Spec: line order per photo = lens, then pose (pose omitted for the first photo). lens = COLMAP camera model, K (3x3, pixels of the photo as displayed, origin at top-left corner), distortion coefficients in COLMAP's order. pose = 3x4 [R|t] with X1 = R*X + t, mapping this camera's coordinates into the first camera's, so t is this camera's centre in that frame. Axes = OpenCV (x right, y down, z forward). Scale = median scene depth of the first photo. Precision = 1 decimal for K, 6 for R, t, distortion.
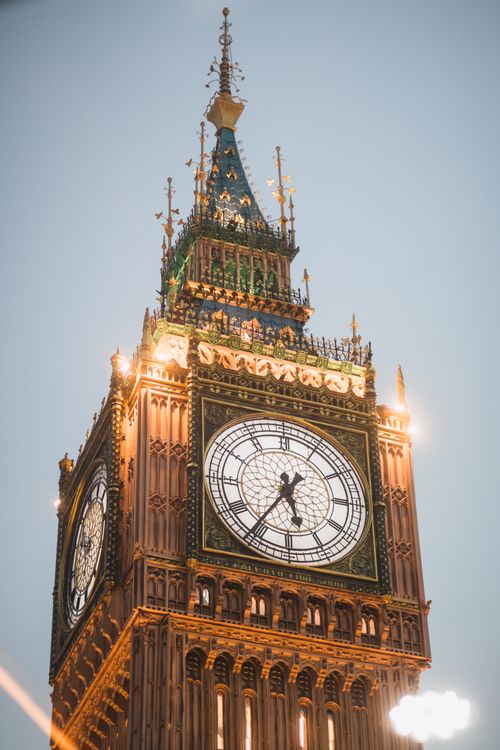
lens RADIAL K [[1802.6, 0, 250.0], [0, 1802.6, 375.0], [0, 0, 1]] dist [-0.034596, 0.210008]
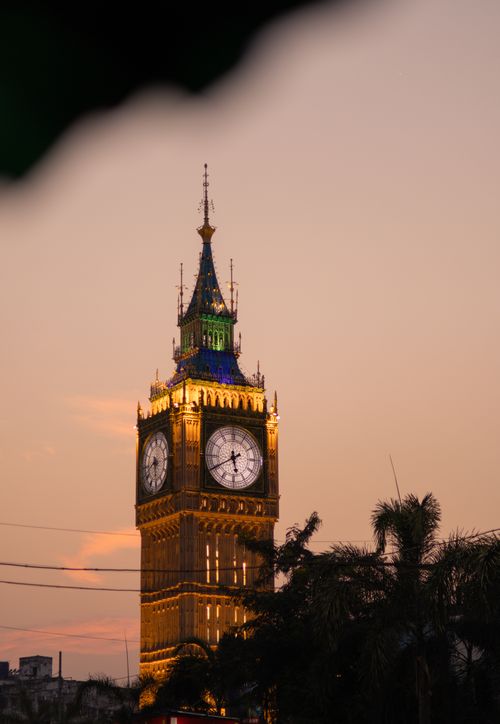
lens RADIAL K [[1782.1, 0, 250.0], [0, 1782.1, 362.0], [0, 0, 1]] dist [-0.030652, -0.140436]
pose [[0.988251, 0.051689, 0.143837, -0.351086], [-0.104314, 0.915924, 0.387560, -1.118583], [-0.111711, -0.398010, 0.910554, -1.410453]]
